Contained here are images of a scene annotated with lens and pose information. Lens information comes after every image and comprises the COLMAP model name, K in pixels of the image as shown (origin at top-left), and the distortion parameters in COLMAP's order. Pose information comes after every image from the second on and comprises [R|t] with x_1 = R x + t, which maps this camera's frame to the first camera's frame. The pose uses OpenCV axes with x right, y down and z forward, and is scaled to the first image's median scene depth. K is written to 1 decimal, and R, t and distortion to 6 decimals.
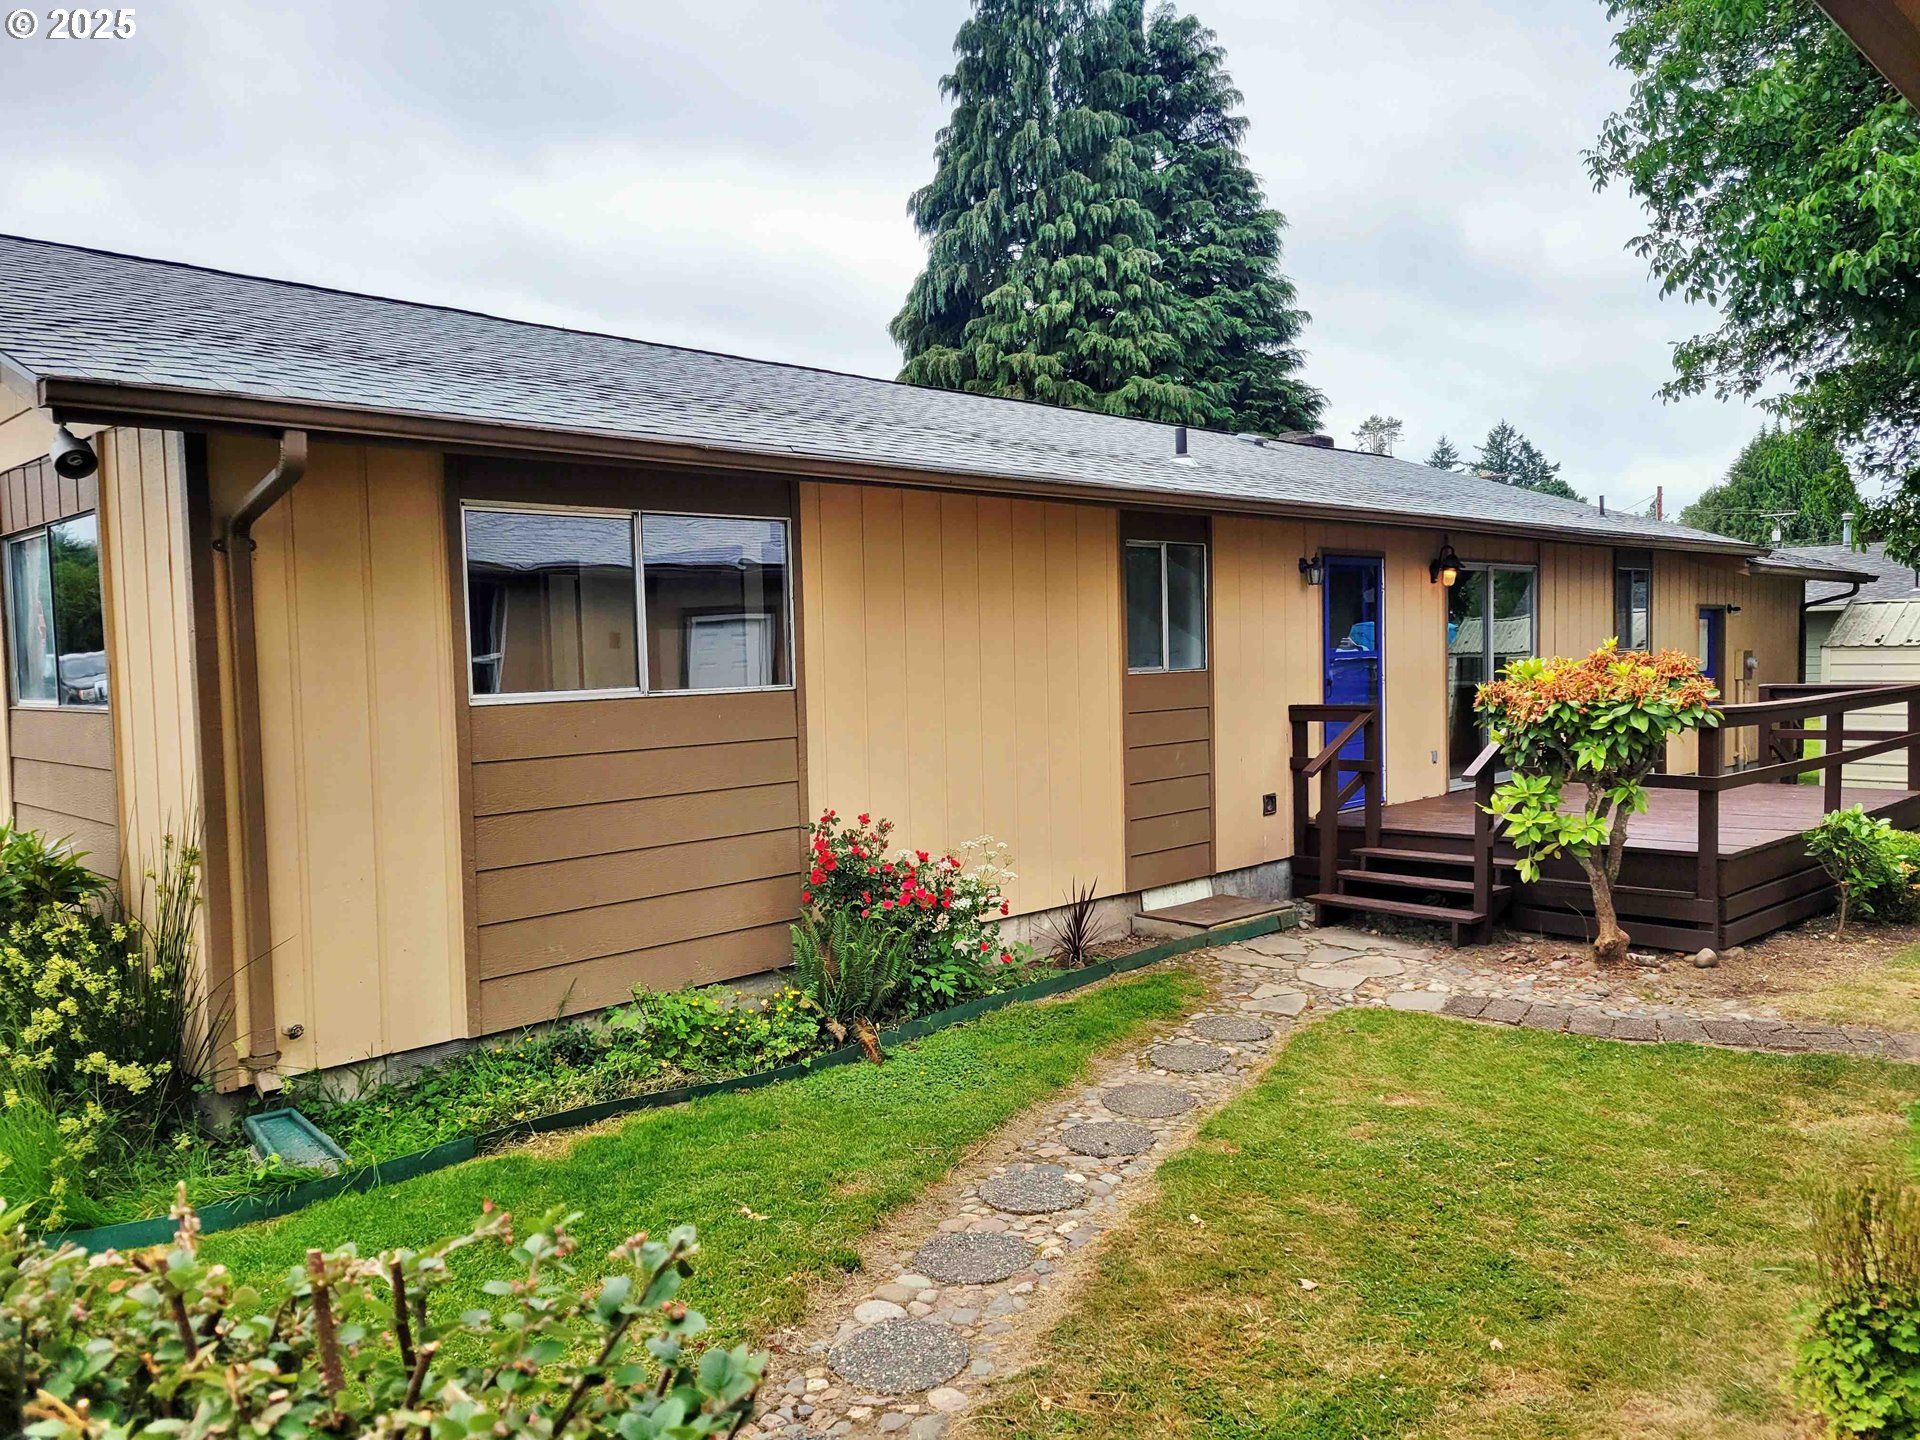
lens RADIAL K [[1406.9, 0, 960.0], [0, 1406.9, 720.0], [0, 0, 1]] dist [0.062289, -0.039164]
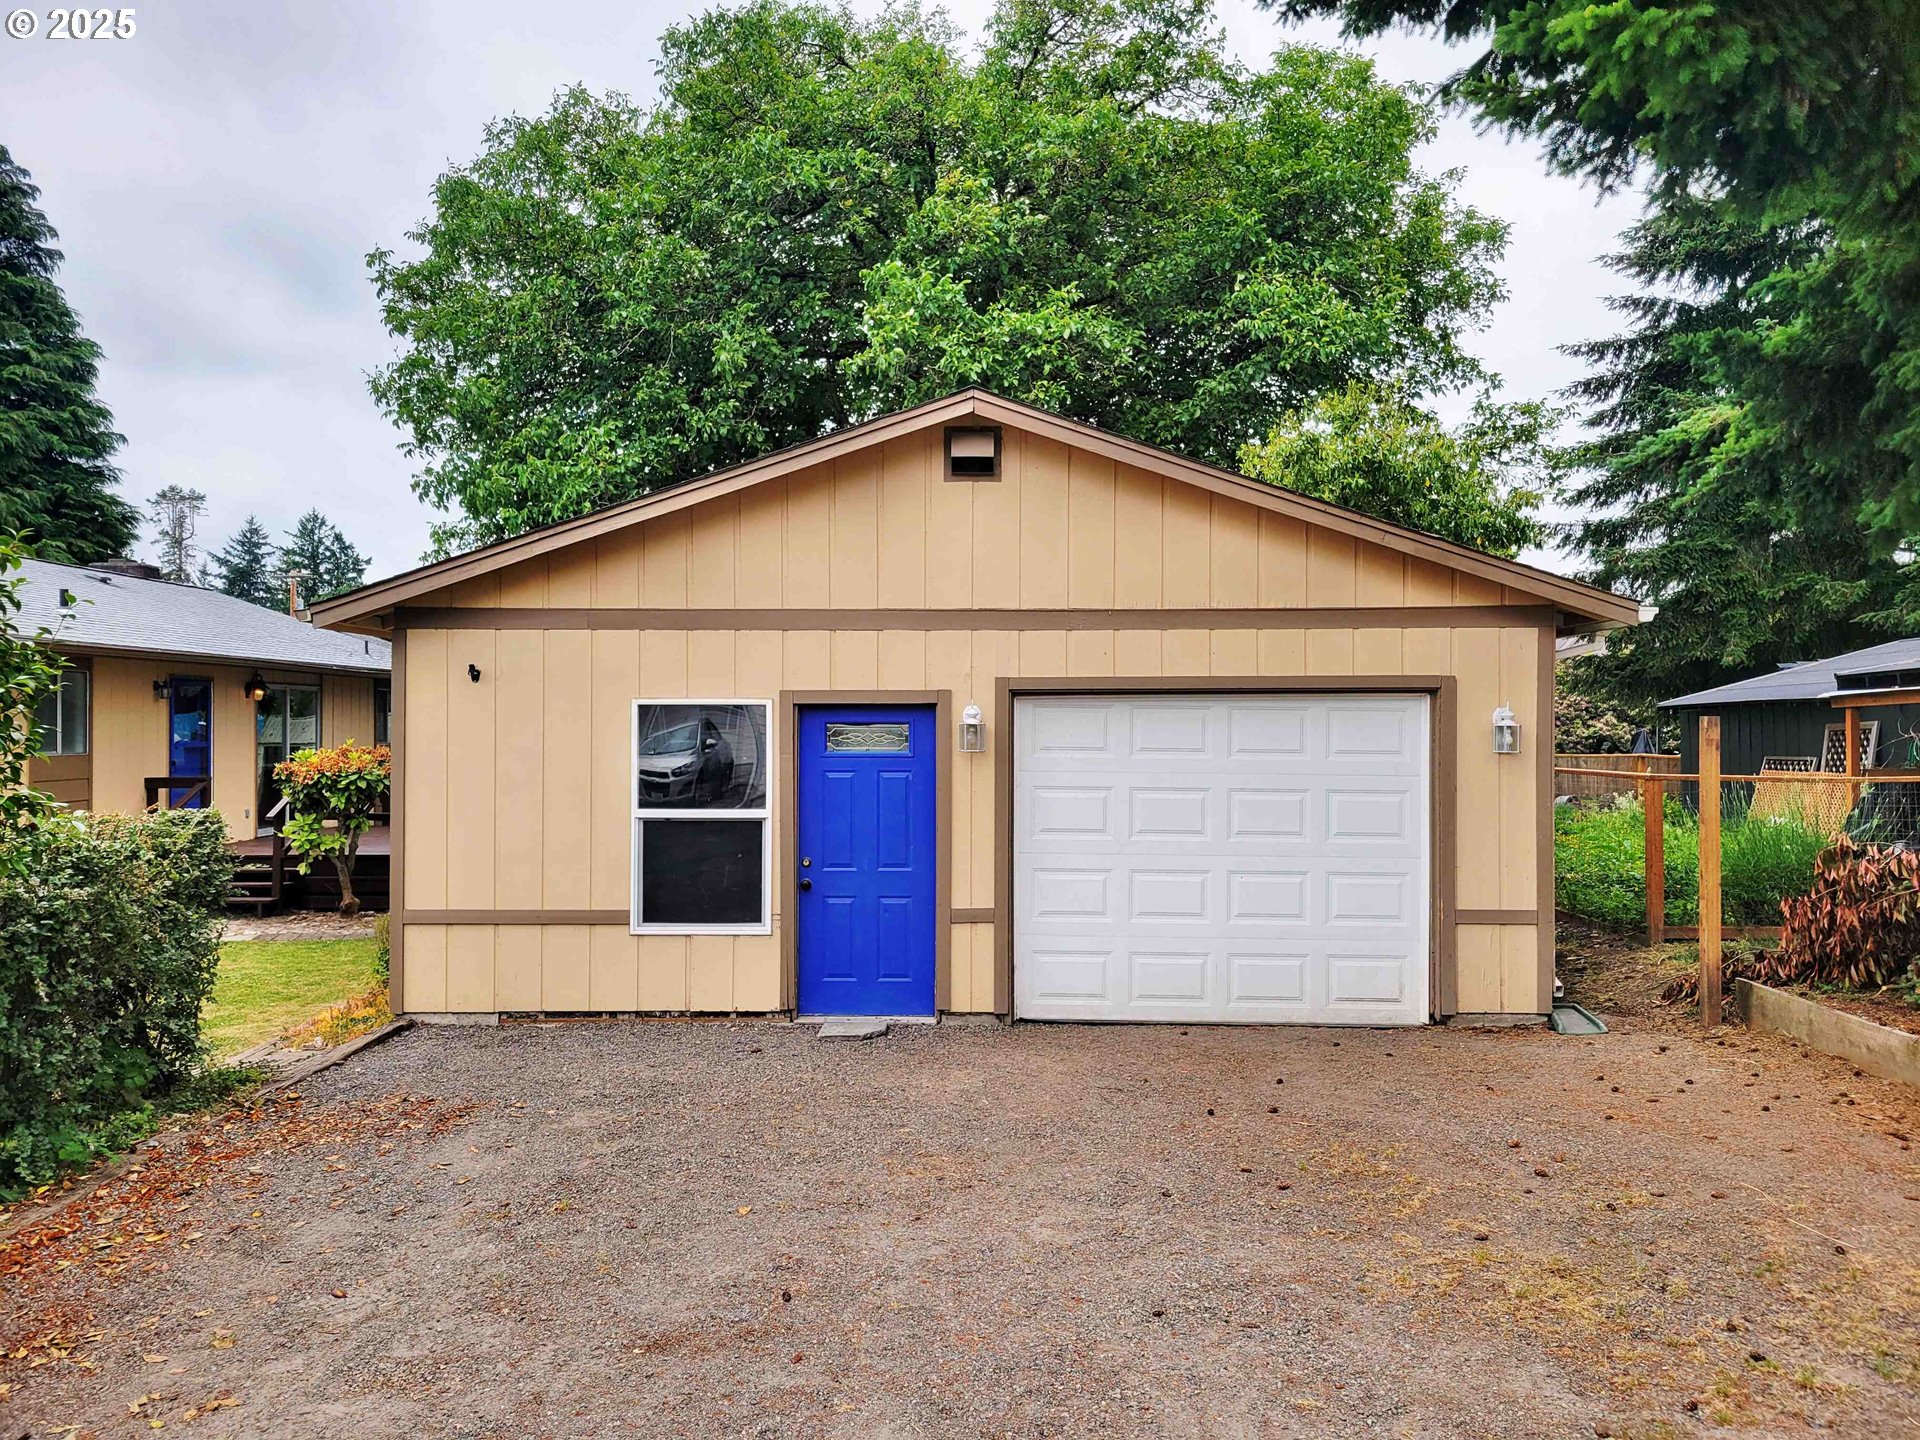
lens RADIAL K [[1406.9, 0, 960.0], [0, 1406.9, 720.0], [0, 0, 1]] dist [0.062289, -0.039164]
pose [[0.703461, 0.027736, 0.710193, -0.093977], [0.016014, 0.998366, -0.054853, 0.009924], [-0.710554, 0.049960, 0.701867, -0.270572]]
